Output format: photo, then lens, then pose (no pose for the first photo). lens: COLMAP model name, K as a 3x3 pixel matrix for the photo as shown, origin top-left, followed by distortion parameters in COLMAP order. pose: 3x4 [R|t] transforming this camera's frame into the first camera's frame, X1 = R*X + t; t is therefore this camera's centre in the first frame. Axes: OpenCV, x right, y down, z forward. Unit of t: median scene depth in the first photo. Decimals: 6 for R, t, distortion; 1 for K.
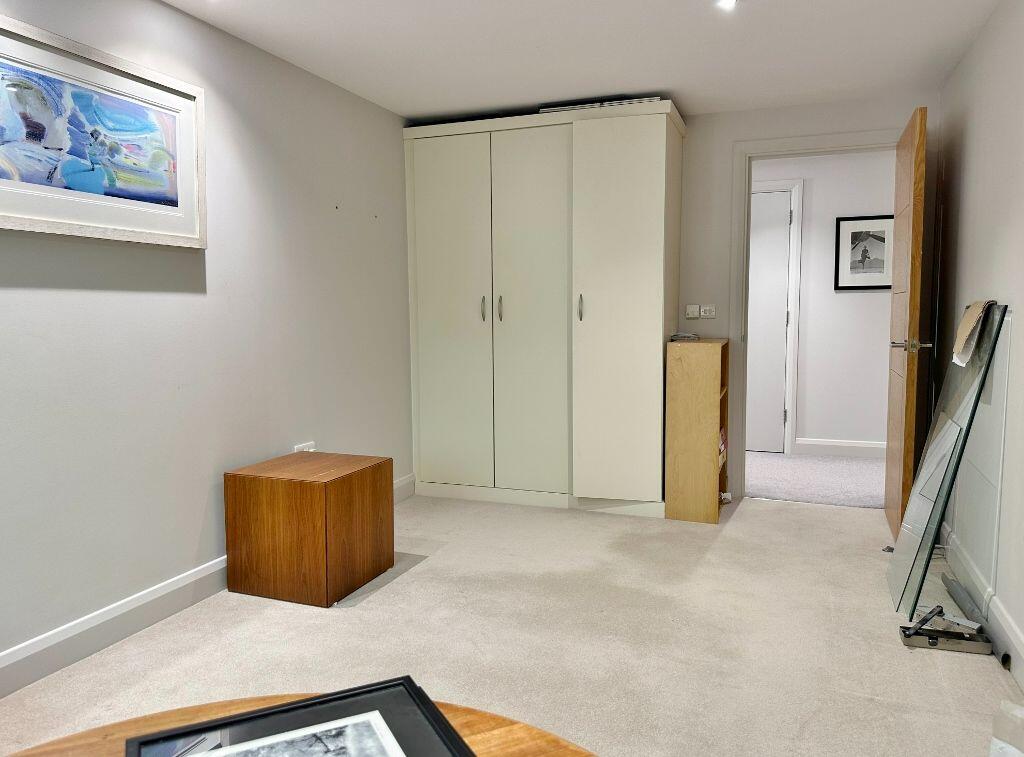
lens RADIAL K [[737.1, 0, 514.0], [0, 737.1, 378.8], [0, 0, 1]] dist [-0.002129, -0.006344]
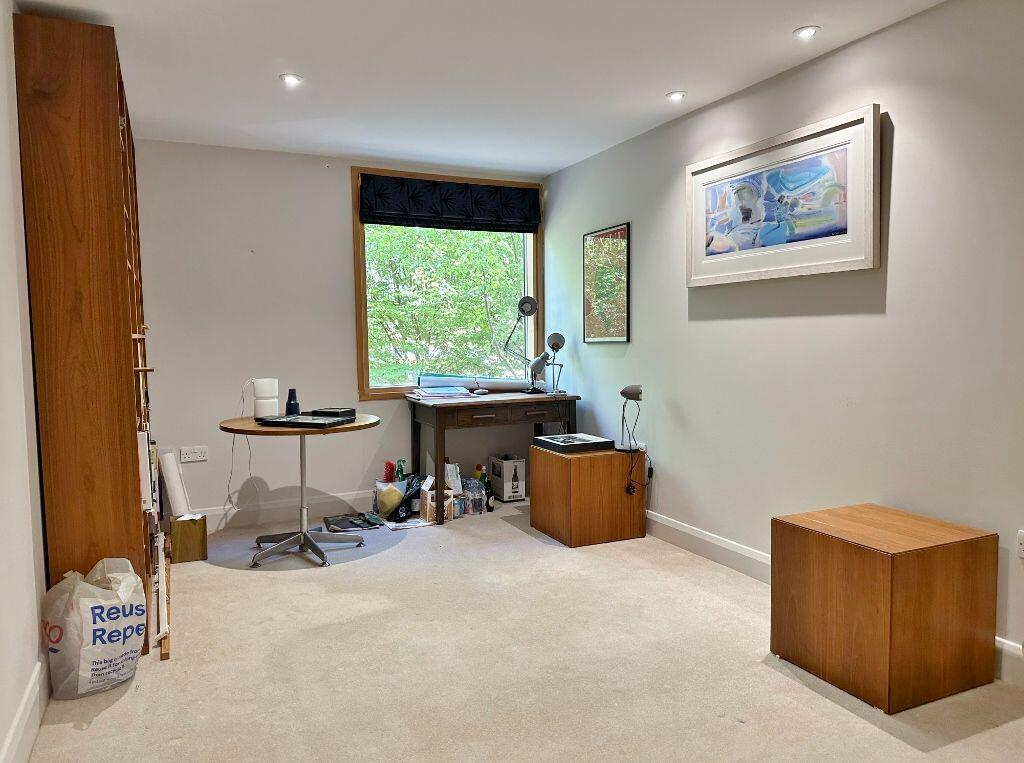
lens RADIAL K [[737.1, 0, 513.4], [0, 737.1, 380.8], [0, 0, 1]] dist [-0.002129, -0.006344]
pose [[-0.692373, 0.055196, -0.719425, 0.720869], [-0.050748, 0.990875, 0.124862, -0.148322], [0.719753, 0.122961, -0.683255, 1.575305]]
